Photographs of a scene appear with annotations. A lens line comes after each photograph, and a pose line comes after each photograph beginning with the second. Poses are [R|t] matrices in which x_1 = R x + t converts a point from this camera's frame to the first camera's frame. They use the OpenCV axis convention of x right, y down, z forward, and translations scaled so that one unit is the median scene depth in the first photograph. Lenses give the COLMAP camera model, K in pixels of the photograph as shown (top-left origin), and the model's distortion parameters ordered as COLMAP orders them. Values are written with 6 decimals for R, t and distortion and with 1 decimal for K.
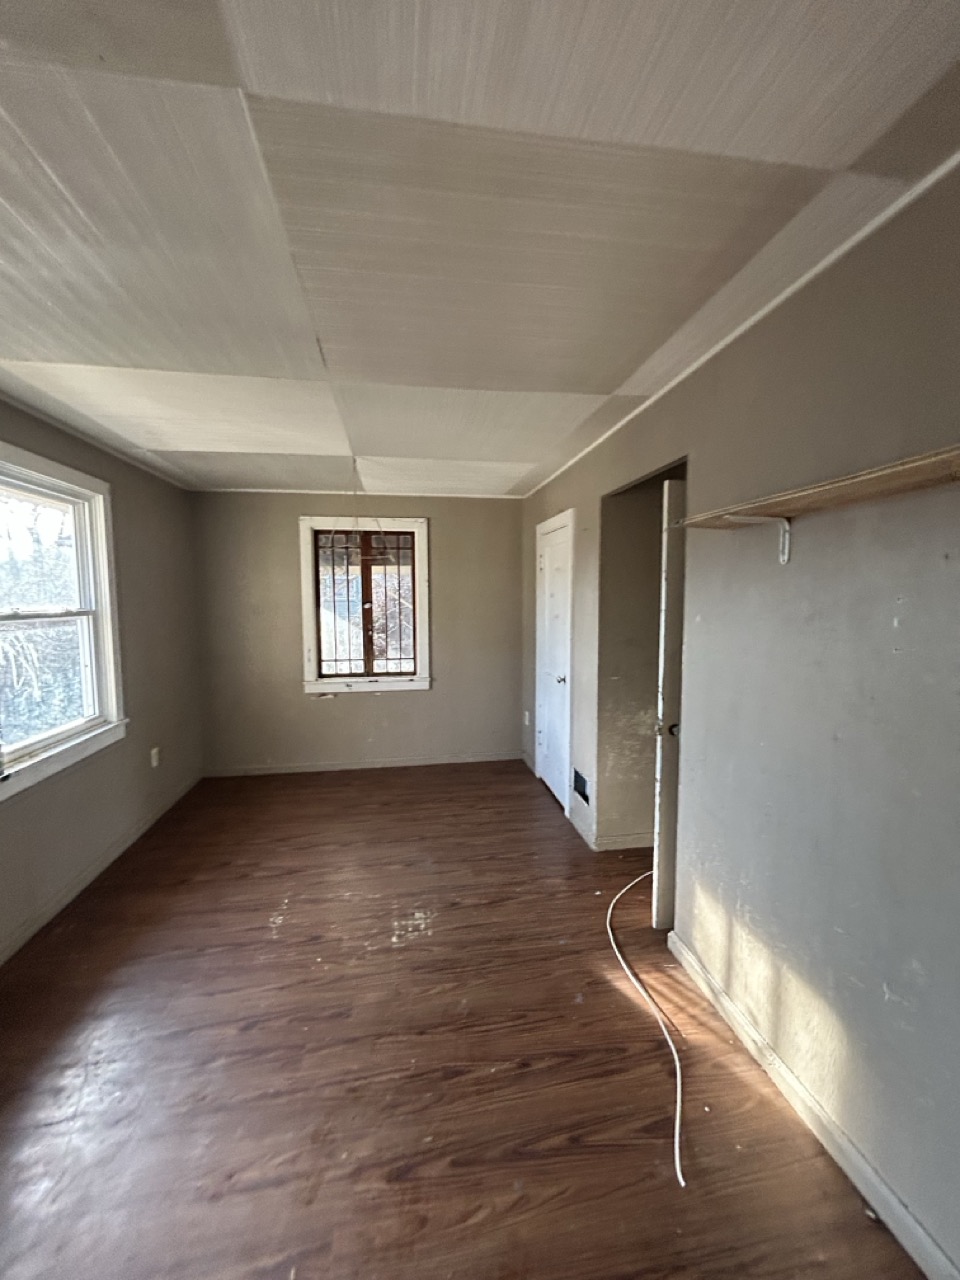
lens RADIAL K [[519.8, 0, 489.6], [0, 519.8, 639.2], [0, 0, 1]] dist [-0.000566, -0.000463]
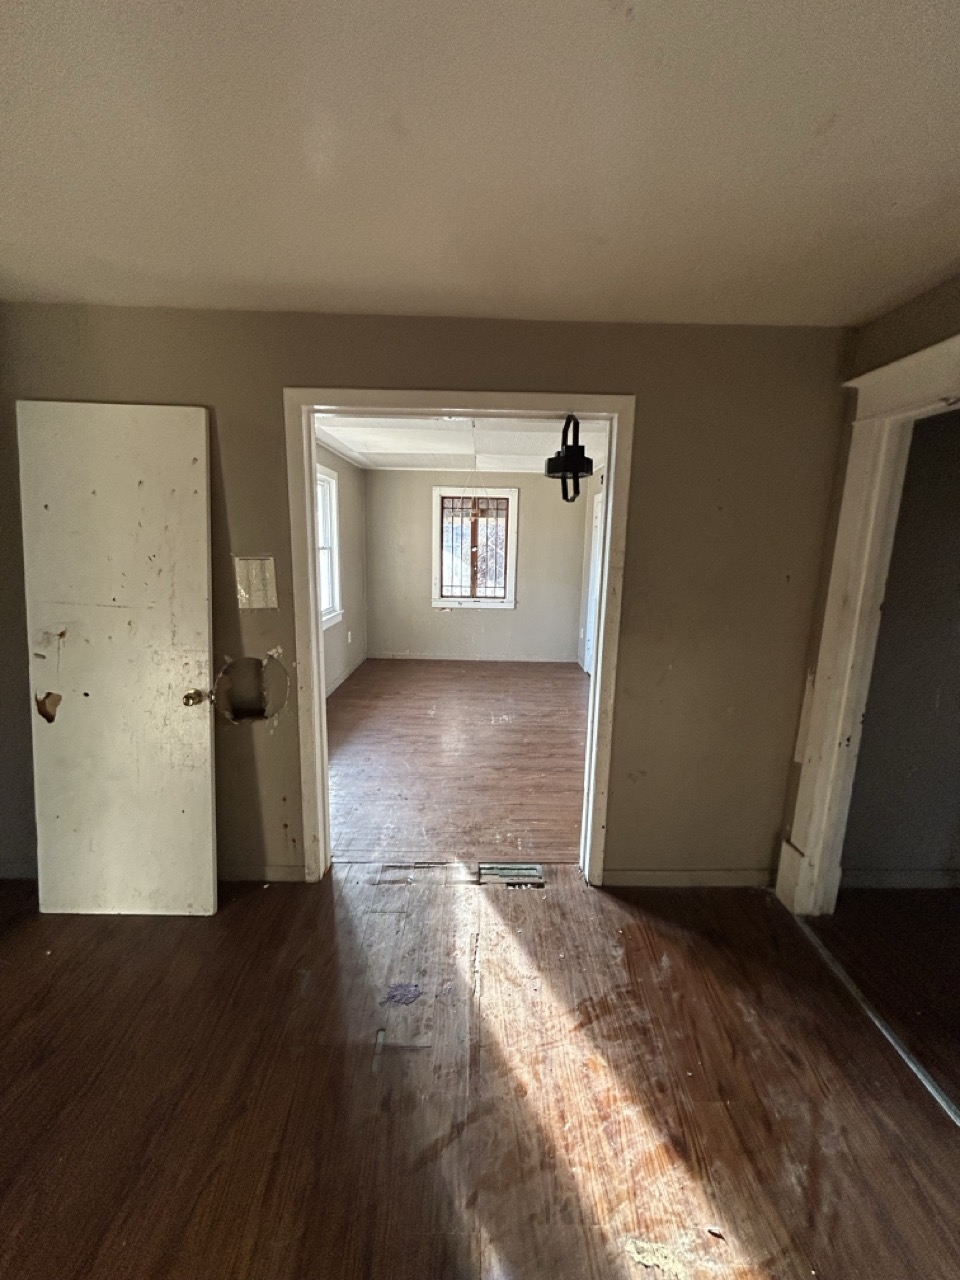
lens RADIAL K [[519.8, 0, 479.9], [0, 519.8, 645.5], [0, 0, 1]] dist [-0.000566, -0.000463]
pose [[0.983481, 0.058487, -0.171303, 0.057981], [-0.039462, 0.992875, 0.112434, 0.051083], [0.176658, -0.103817, 0.978782, -0.586391]]
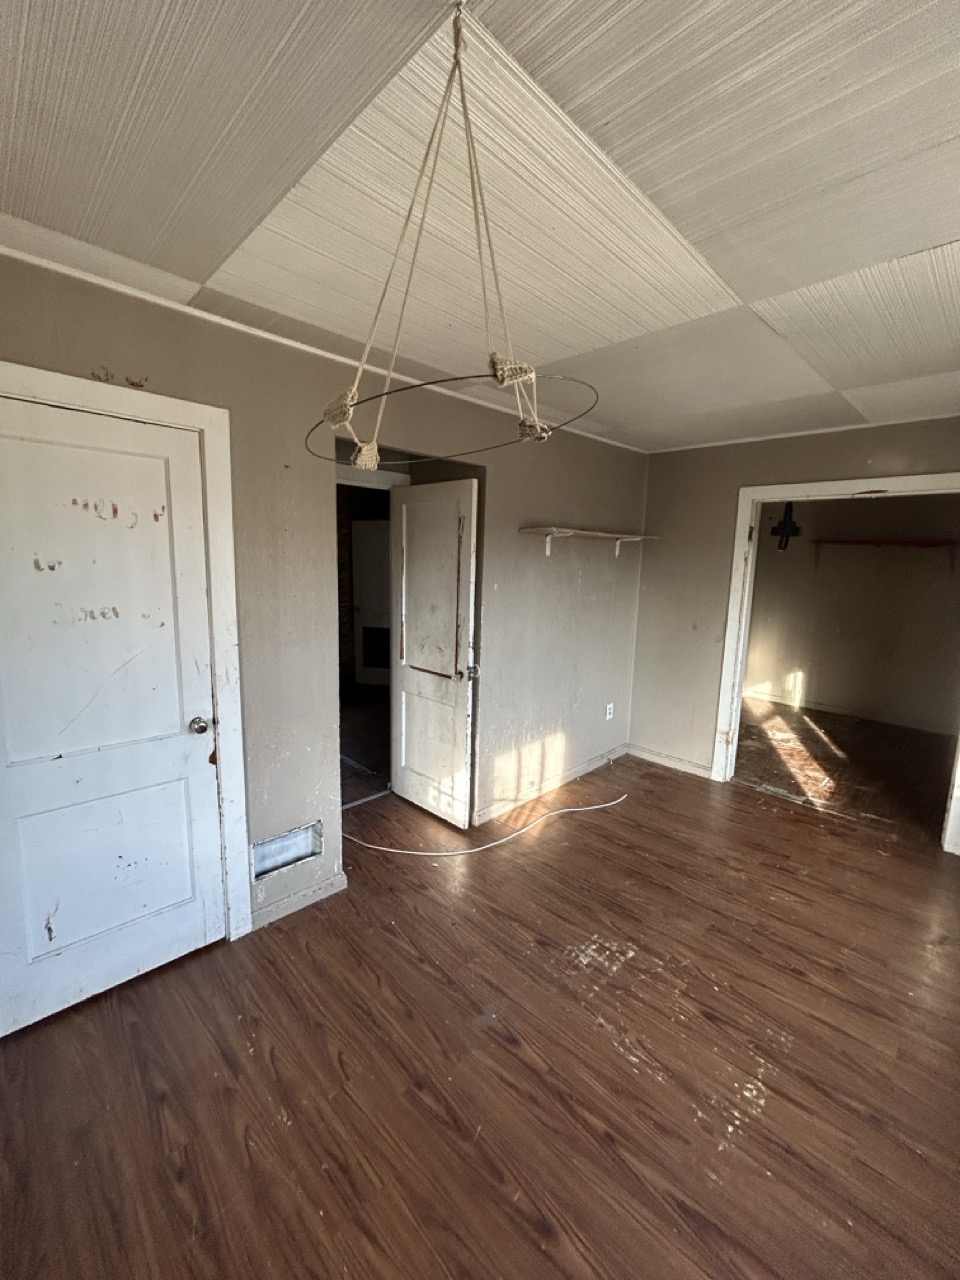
lens RADIAL K [[519.8, 0, 485.5], [0, 519.8, 639.7], [0, 0, 1]] dist [-0.000566, -0.000463]
pose [[-0.570060, -0.129215, 0.811379, -0.469940], [0.050224, 0.980228, 0.191392, -0.100159], [-0.820067, 0.149855, -0.552299, 1.085932]]
